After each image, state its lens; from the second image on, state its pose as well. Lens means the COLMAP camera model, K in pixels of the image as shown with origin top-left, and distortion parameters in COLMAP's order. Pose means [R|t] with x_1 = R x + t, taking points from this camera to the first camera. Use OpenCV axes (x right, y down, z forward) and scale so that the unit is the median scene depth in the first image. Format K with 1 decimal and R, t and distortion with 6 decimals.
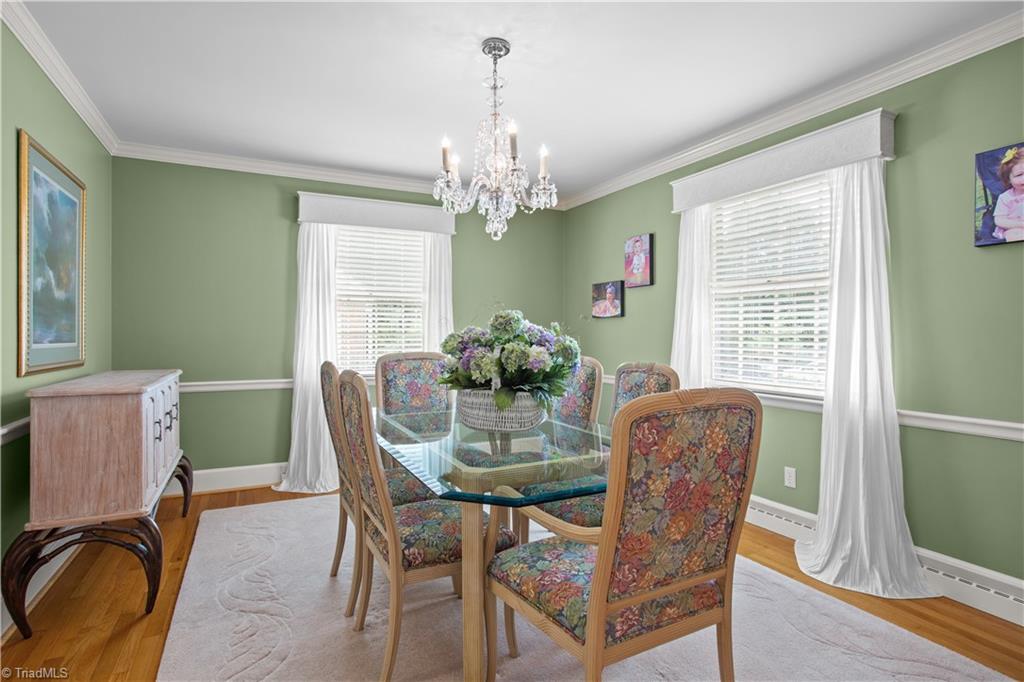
lens RADIAL K [[519.4, 0, 506.3], [0, 519.4, 336.8], [0, 0, 1]] dist [-0.033856, 0.018862]
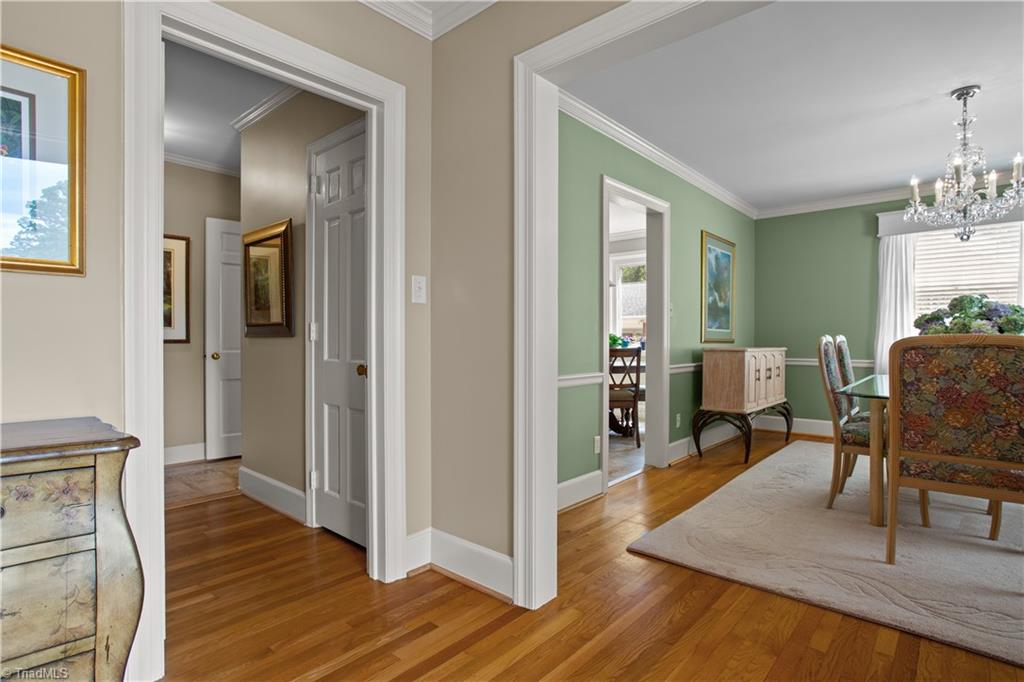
lens RADIAL K [[519.4, 0, 527.9], [0, 519.4, 348.6], [0, 0, 1]] dist [-0.033856, 0.018862]
pose [[0.395954, 0.013101, -0.918177, 0.740994], [-0.006508, 0.999913, 0.011460, 0.076953], [0.918247, 0.001438, 0.396005, -0.525592]]
